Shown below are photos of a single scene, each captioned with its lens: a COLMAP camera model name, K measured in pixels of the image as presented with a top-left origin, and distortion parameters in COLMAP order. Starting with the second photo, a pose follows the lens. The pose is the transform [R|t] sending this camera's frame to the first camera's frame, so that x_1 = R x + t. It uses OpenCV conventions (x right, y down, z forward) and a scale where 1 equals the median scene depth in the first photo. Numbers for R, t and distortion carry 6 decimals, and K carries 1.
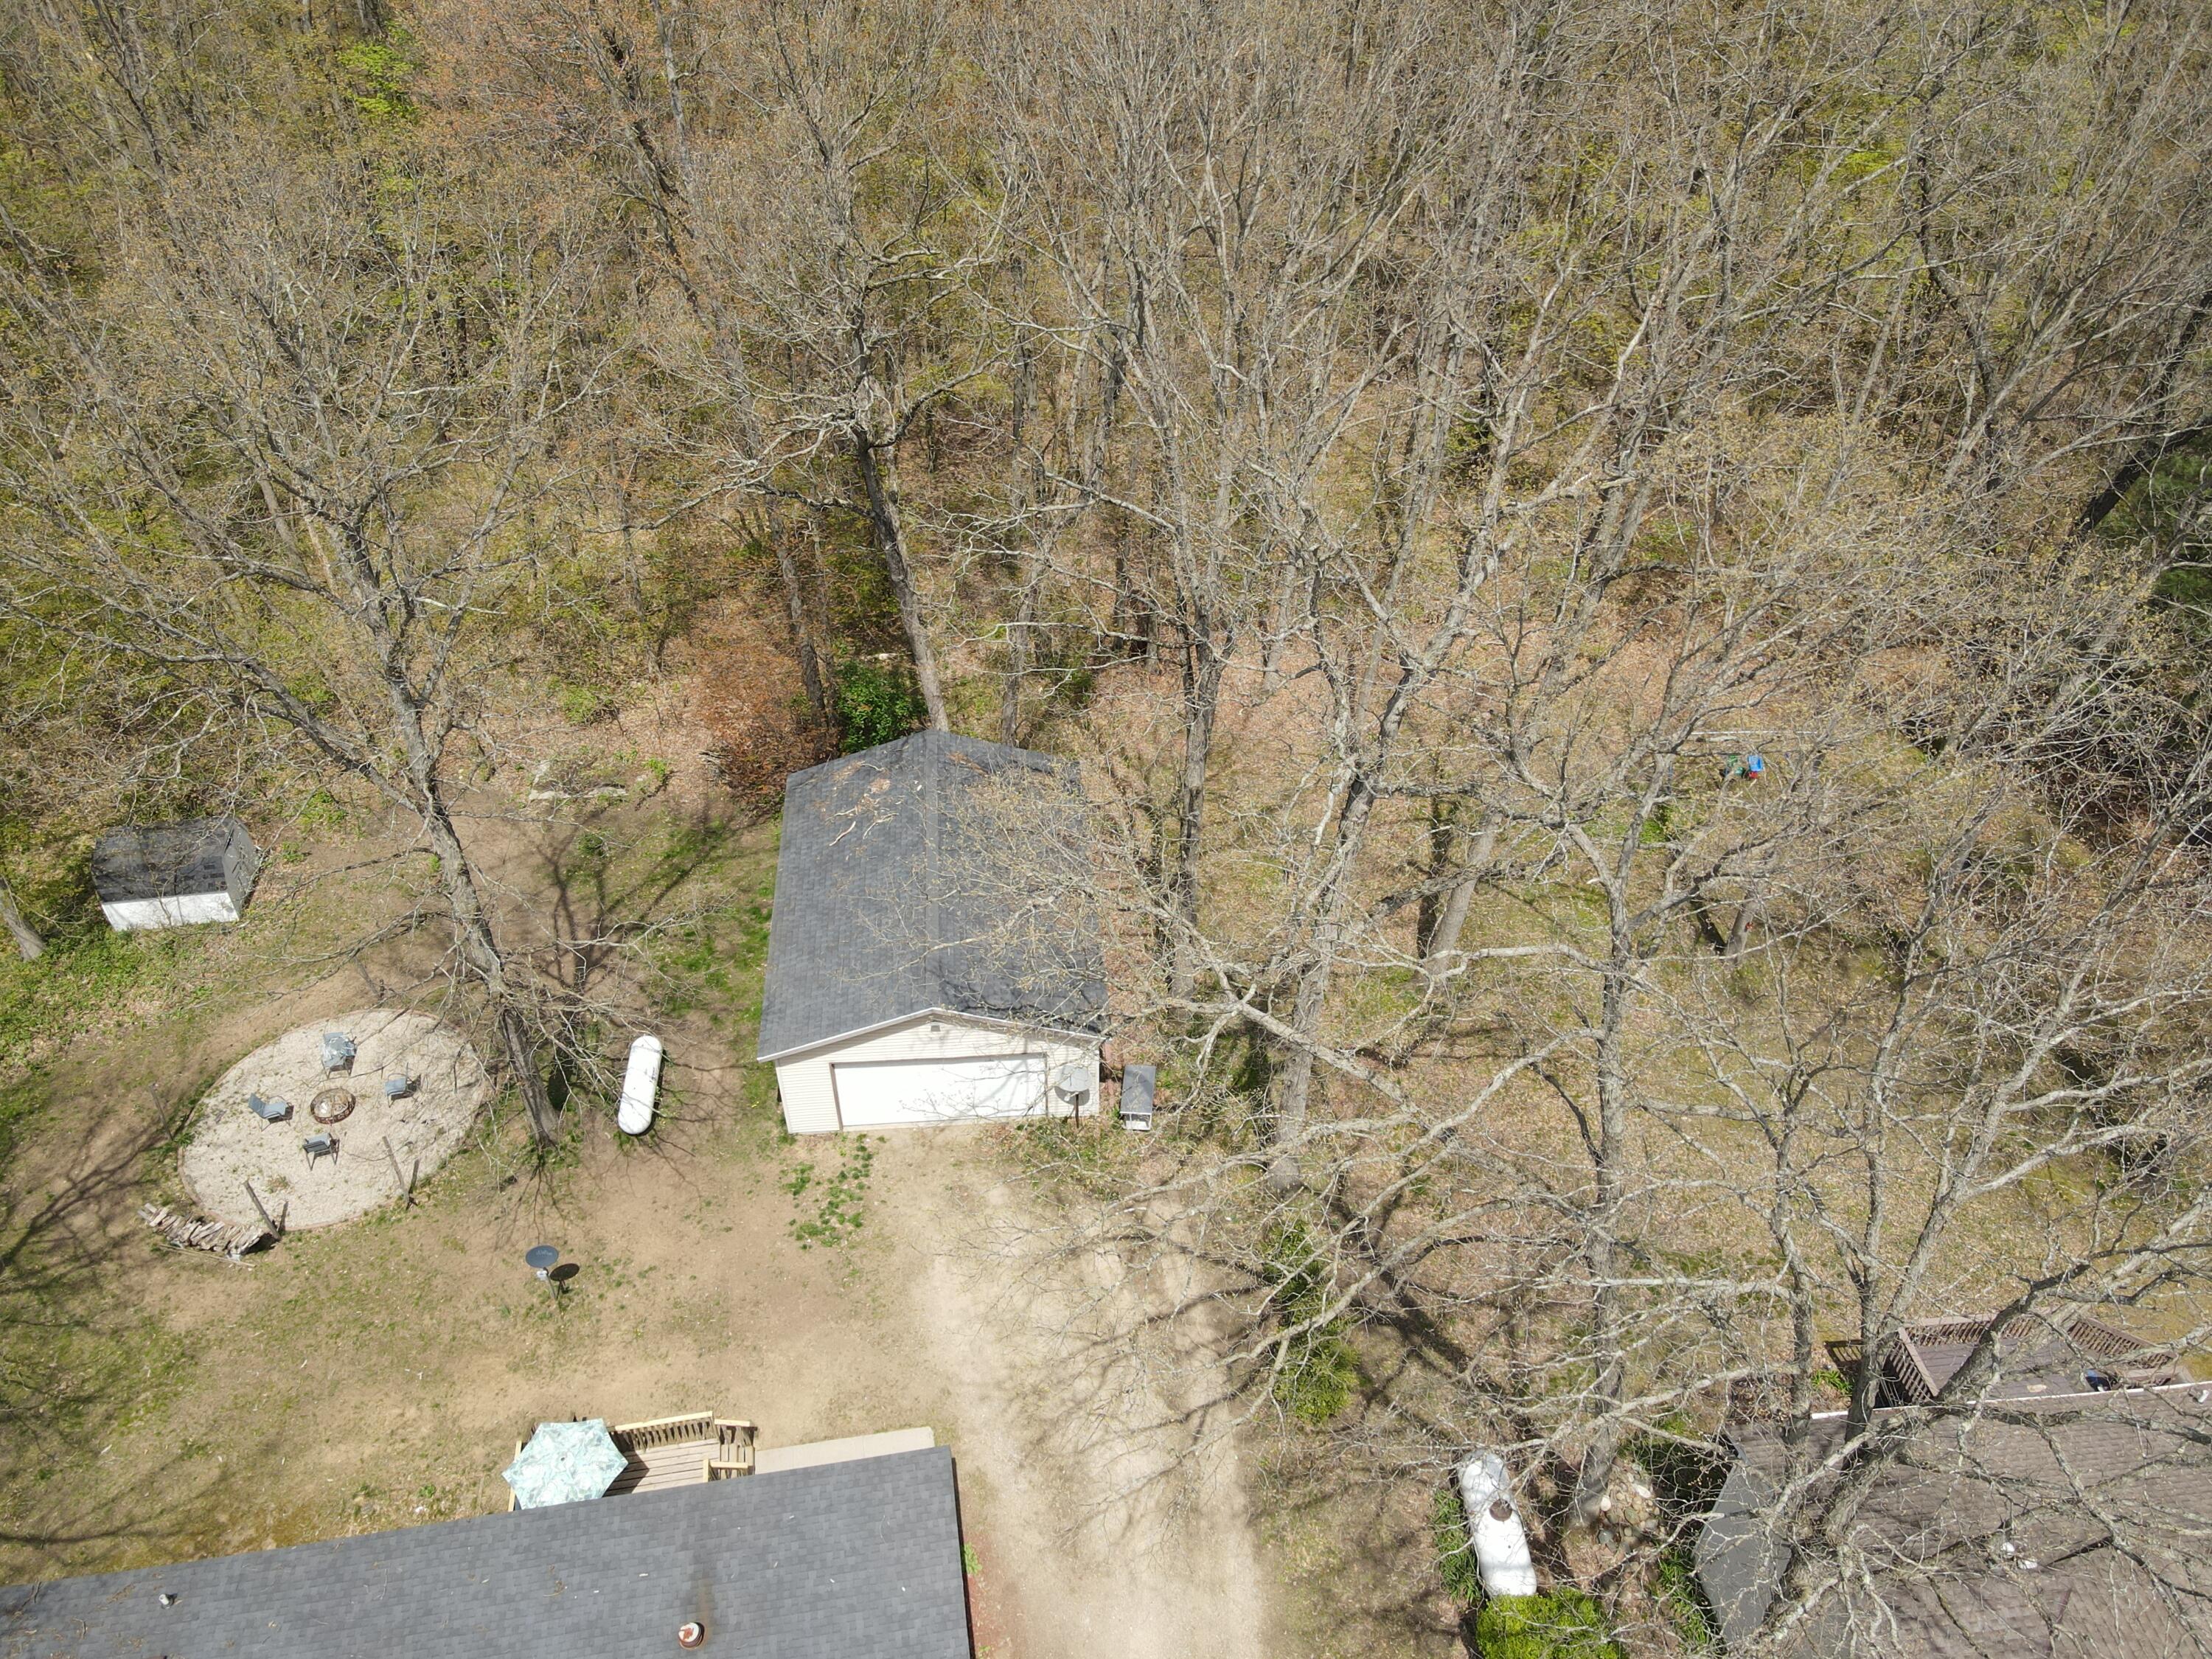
lens RADIAL K [[1629.5, 0, 1091.1], [0, 1629.5, 831.7], [0, 0, 1]] dist [-0.007855, 0.040290]
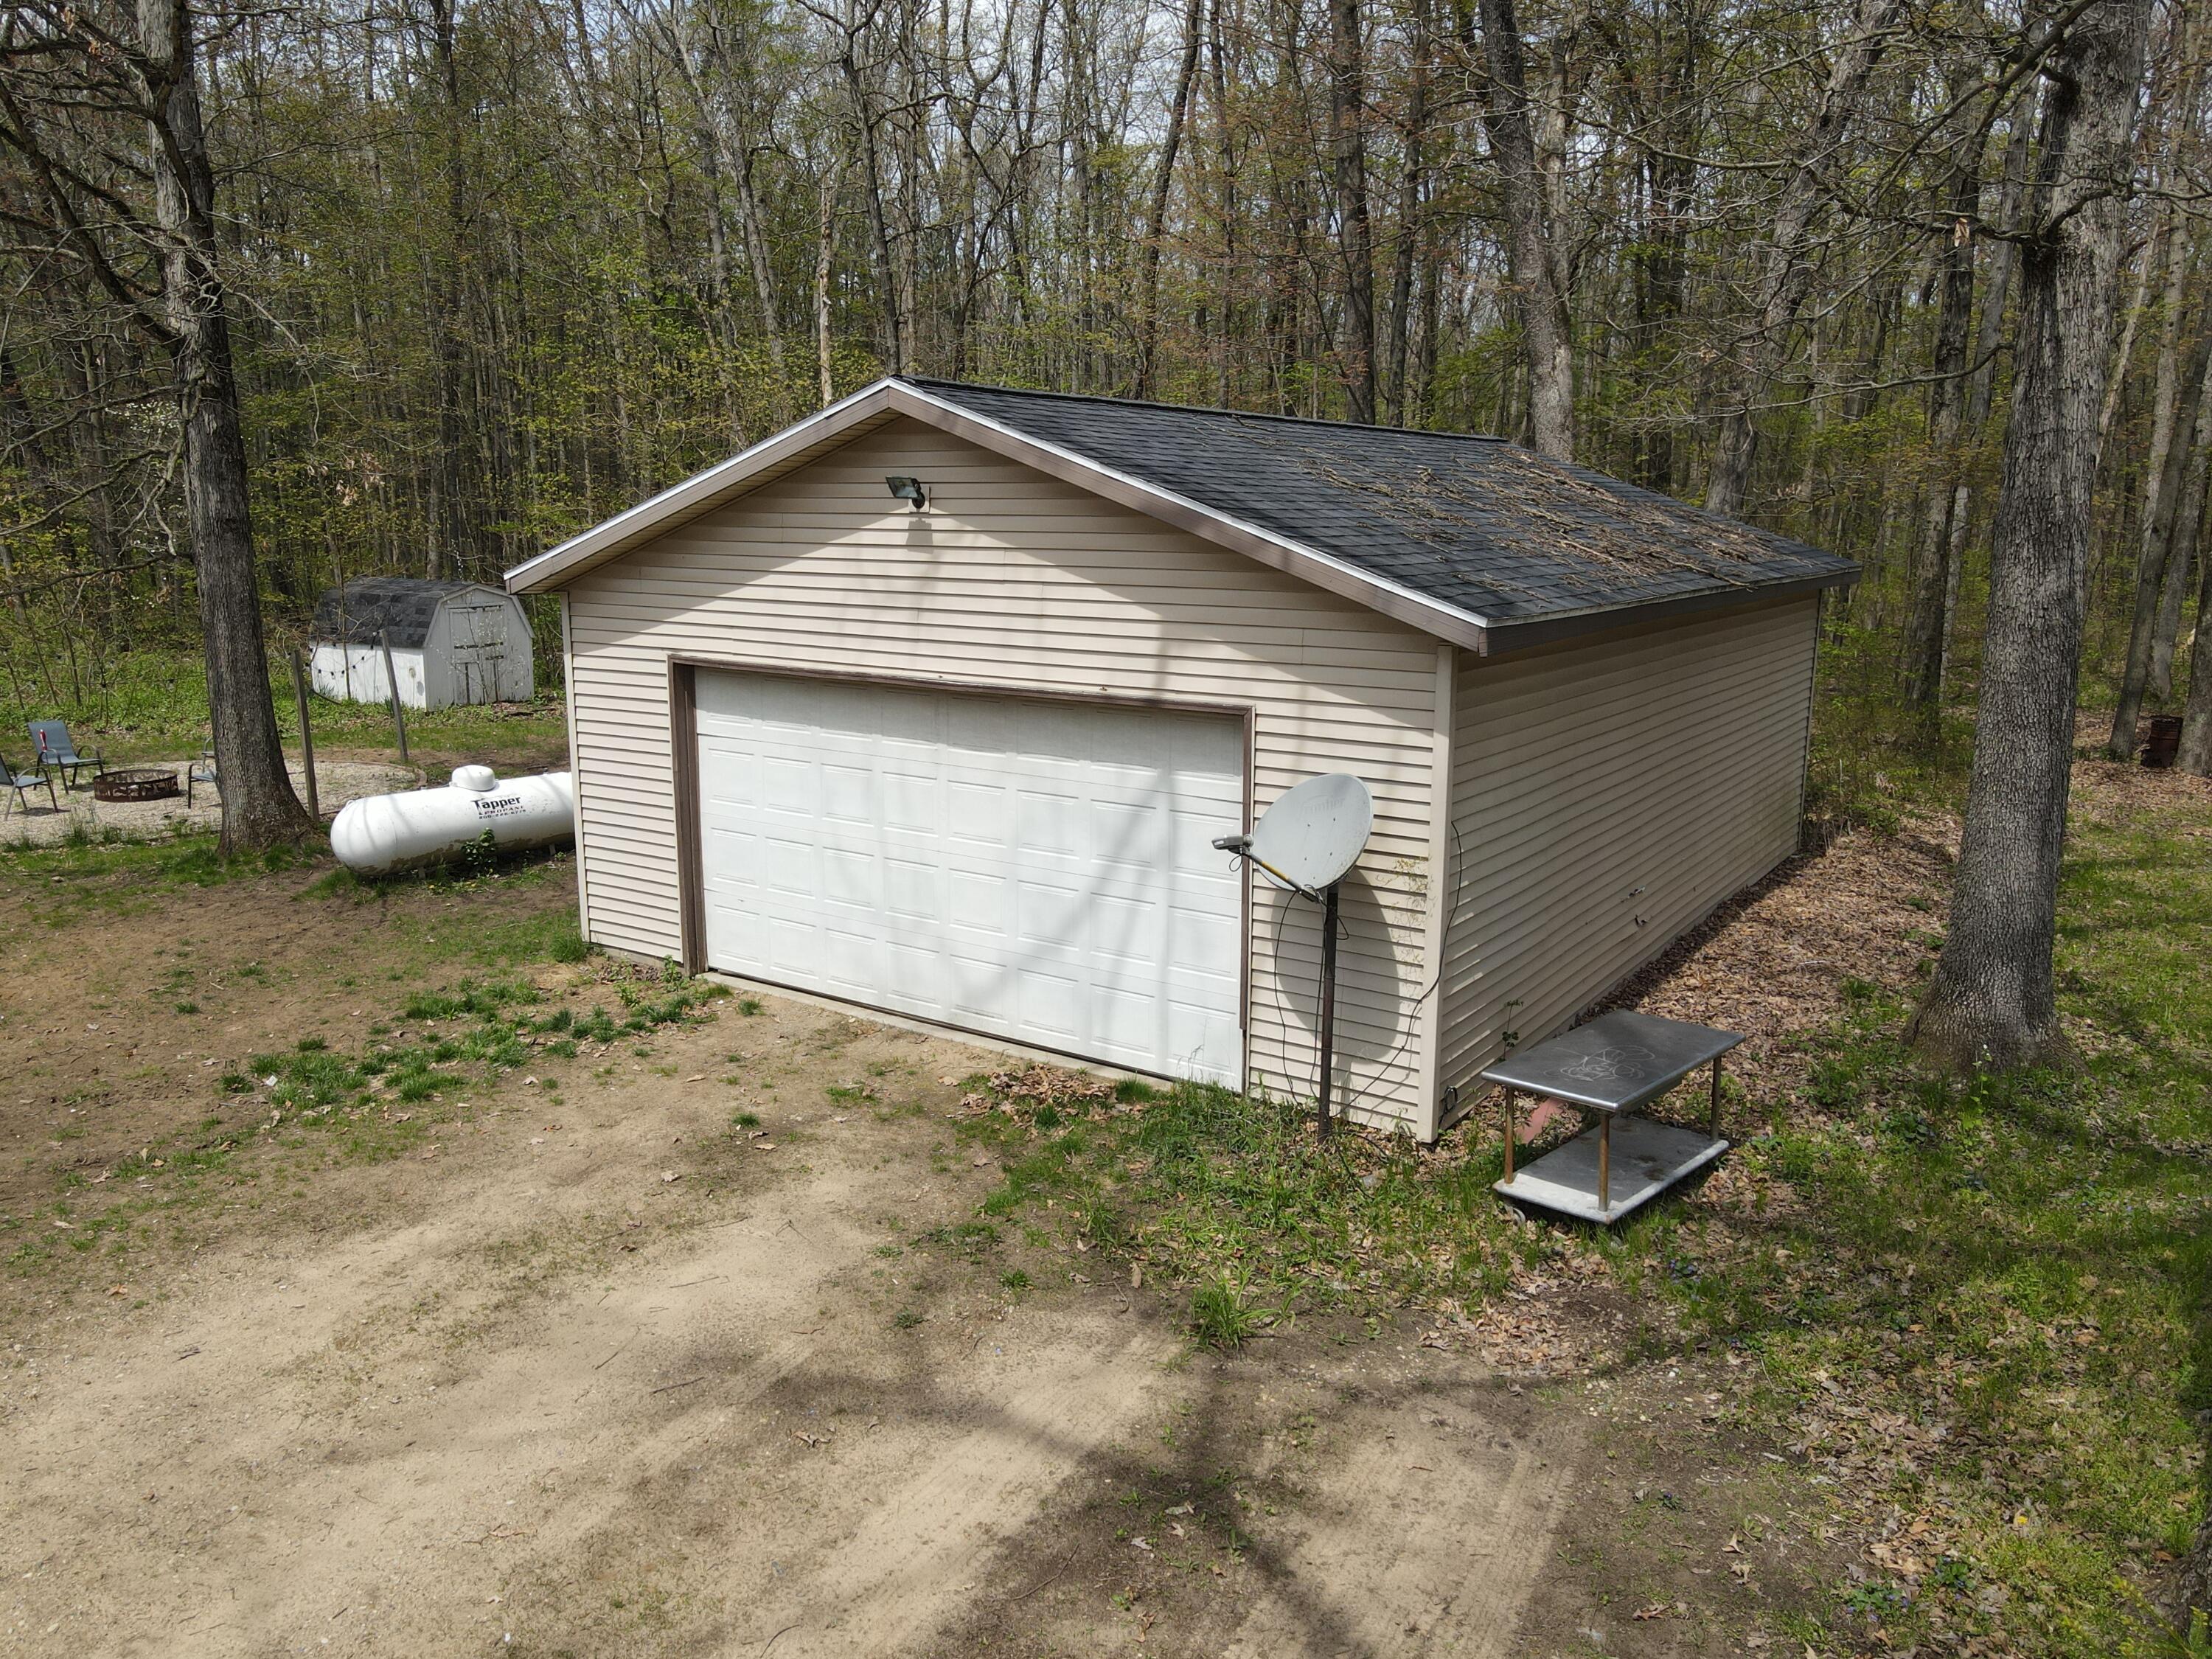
lens RADIAL K [[1629.5, 0, 1111.6], [0, 1629.5, 829.1], [0, 0, 1]] dist [-0.007855, 0.040290]
pose [[0.776703, 0.123072, -0.617726, 0.113078], [-0.404885, 0.848815, -0.339973, 0.243364], [0.482494, 0.514166, 0.709107, 0.817972]]
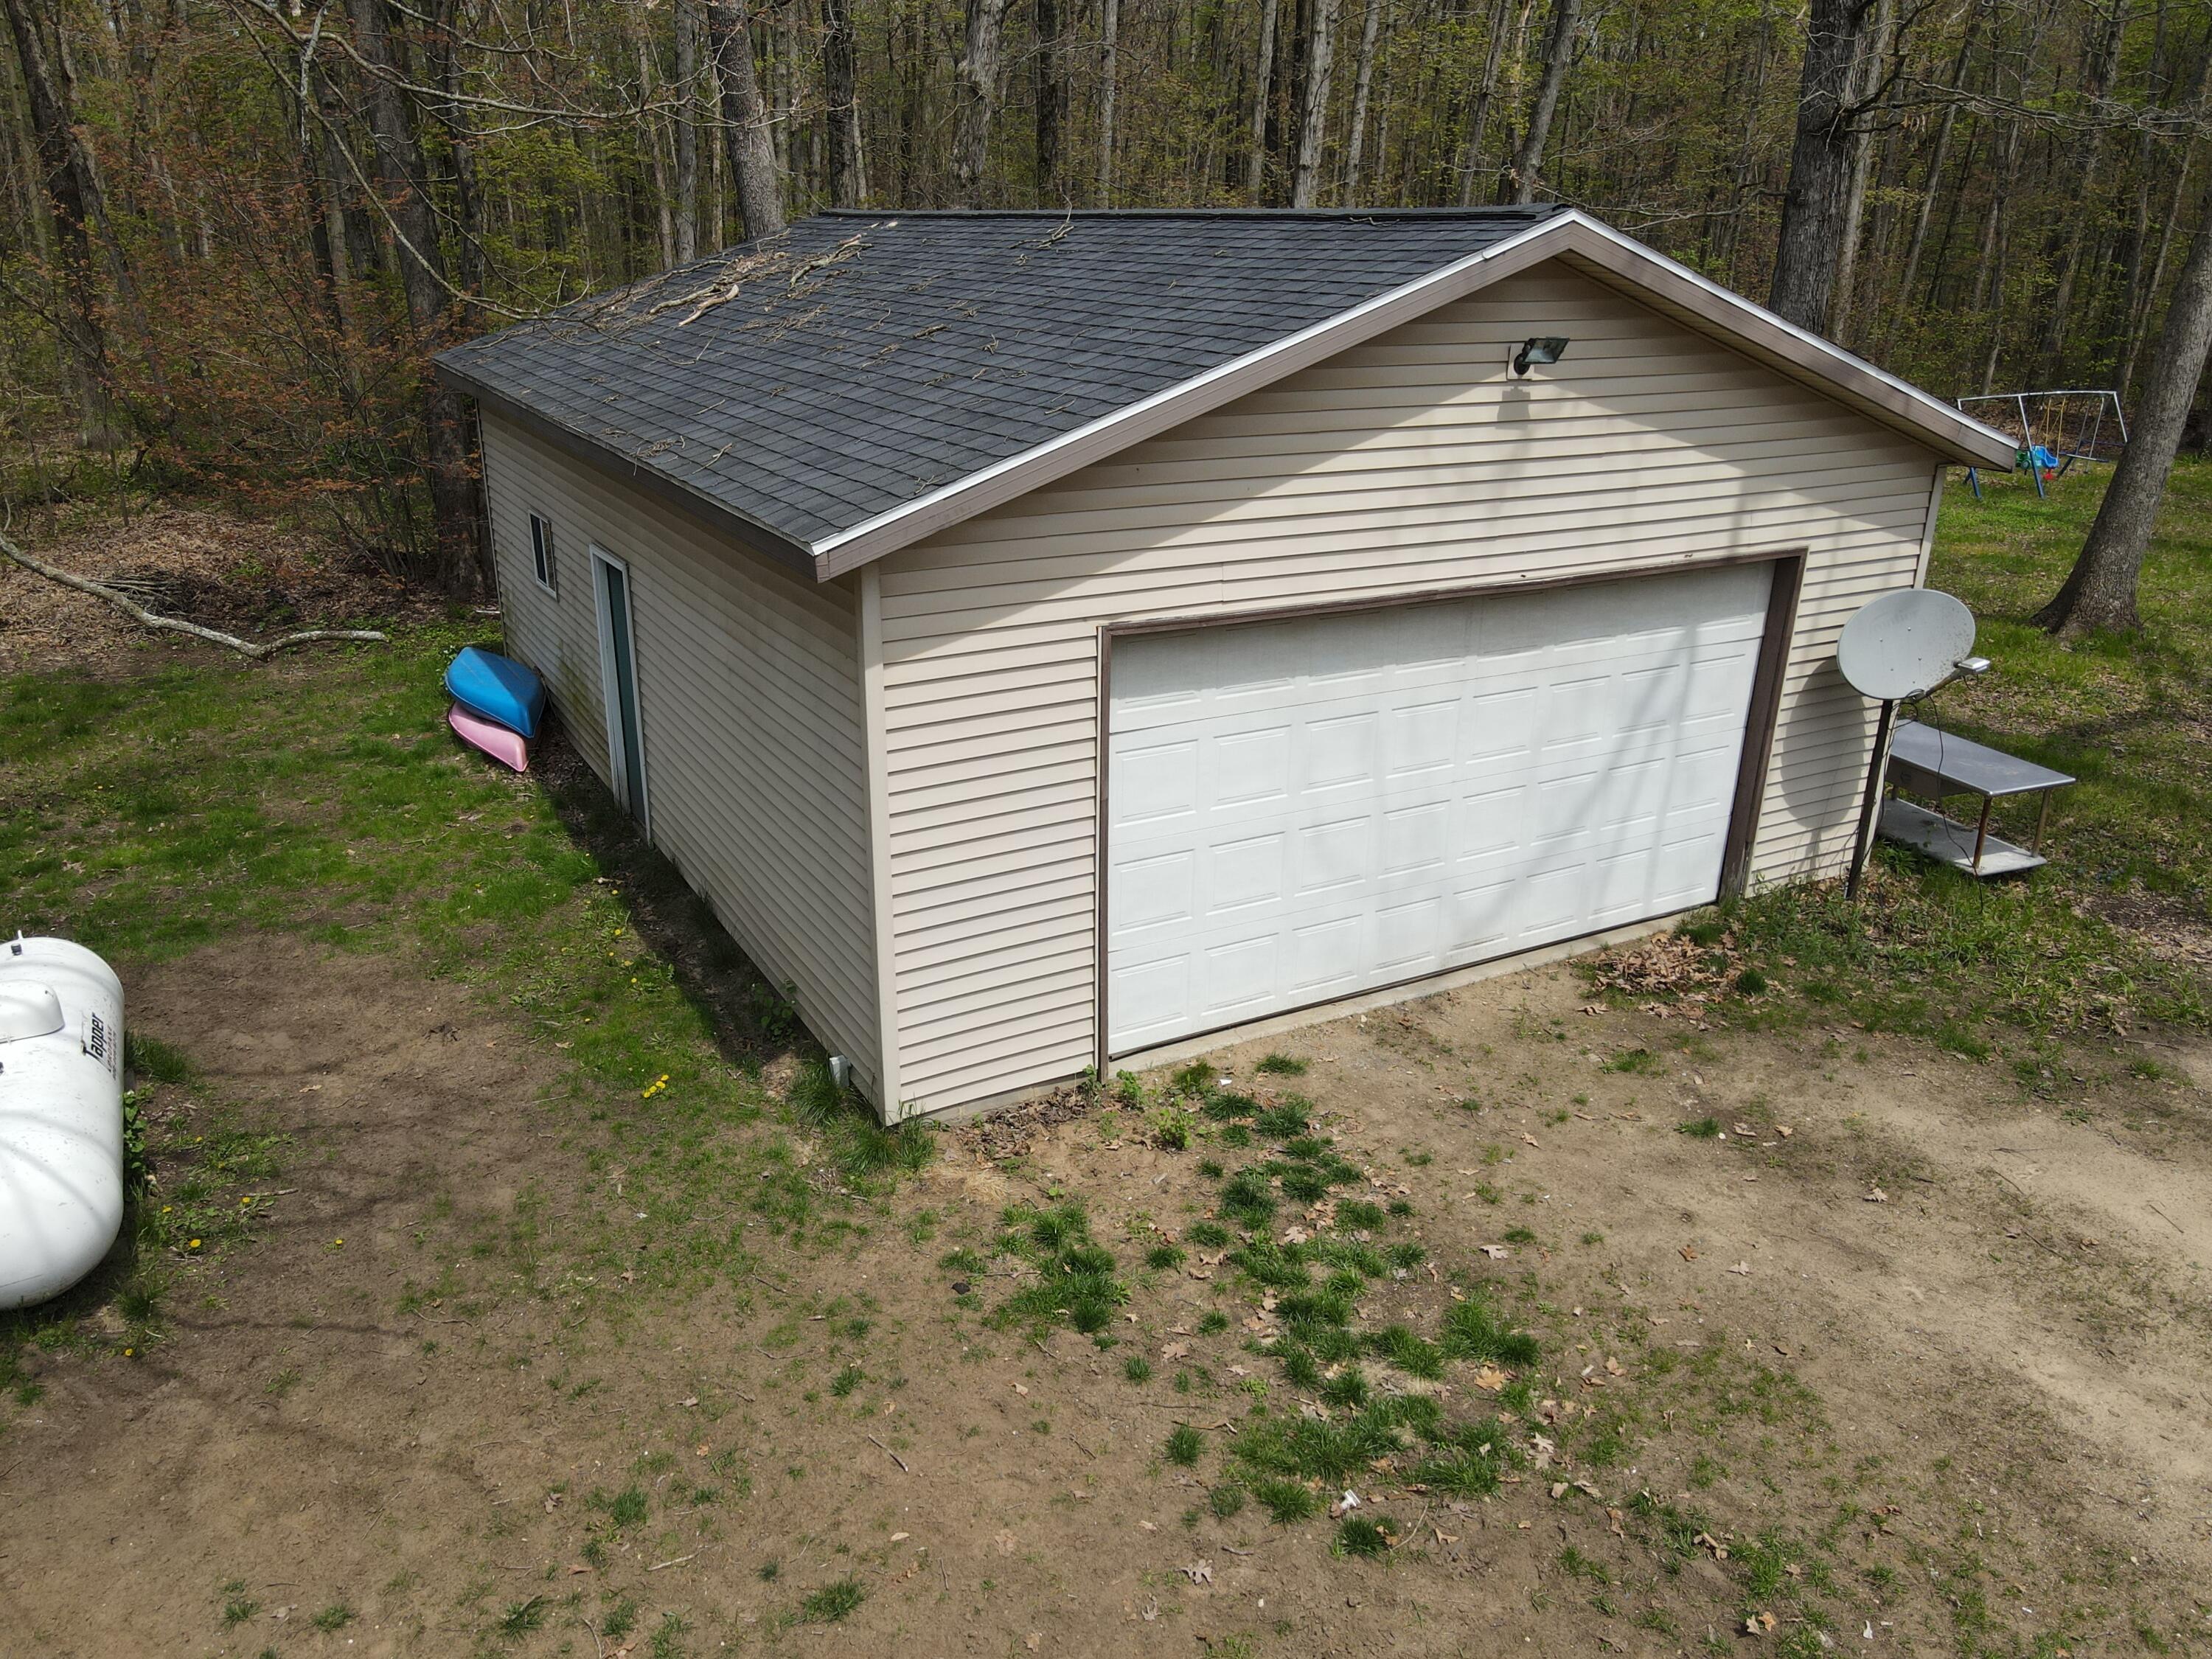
lens RADIAL K [[1629.5, 0, 1090.0], [0, 1629.5, 822.9], [0, 0, 1]] dist [-0.007855, 0.040290]
pose [[0.912331, -0.136066, 0.386183, -0.243412], [0.254783, 0.926982, -0.275299, 0.219299], [-0.320526, 0.349557, 0.880382, 0.814308]]
